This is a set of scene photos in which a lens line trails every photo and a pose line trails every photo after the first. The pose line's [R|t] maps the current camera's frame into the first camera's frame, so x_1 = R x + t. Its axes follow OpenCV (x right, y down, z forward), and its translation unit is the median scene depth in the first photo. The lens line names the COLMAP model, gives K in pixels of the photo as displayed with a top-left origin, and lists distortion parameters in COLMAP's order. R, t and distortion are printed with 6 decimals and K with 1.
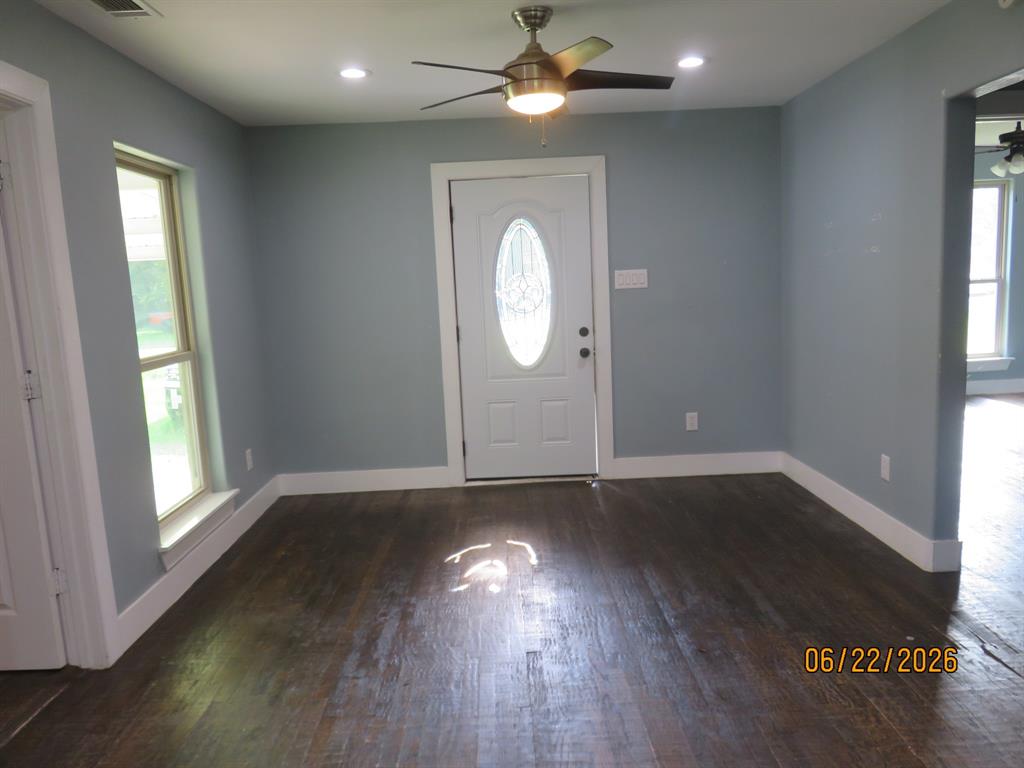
lens RADIAL K [[768.4, 0, 512.0], [0, 768.4, 384.0], [0, 0, 1]] dist [-0.008289, 0.003857]
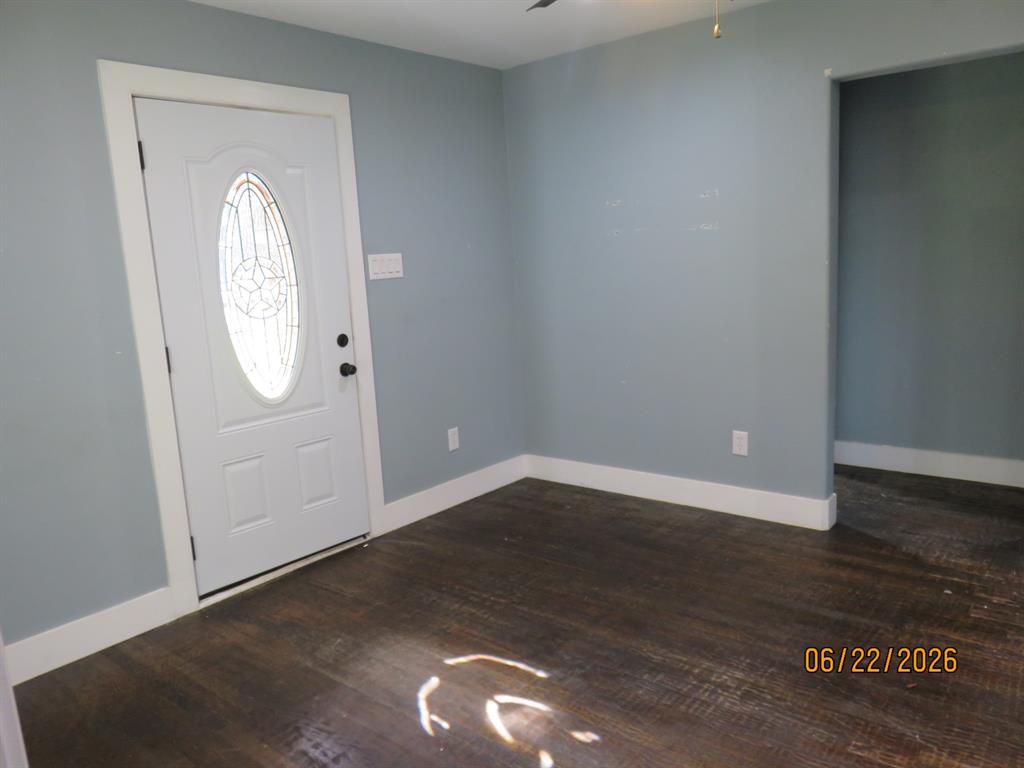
lens RADIAL K [[768.4, 0, 512.0], [0, 768.4, 384.0], [0, 0, 1]] dist [-0.008289, 0.003857]
pose [[0.655740, -0.120046, 0.745382, -0.340601], [0.128508, 0.990618, 0.046489, -0.040887], [-0.743969, 0.065302, 0.665015, 0.412456]]
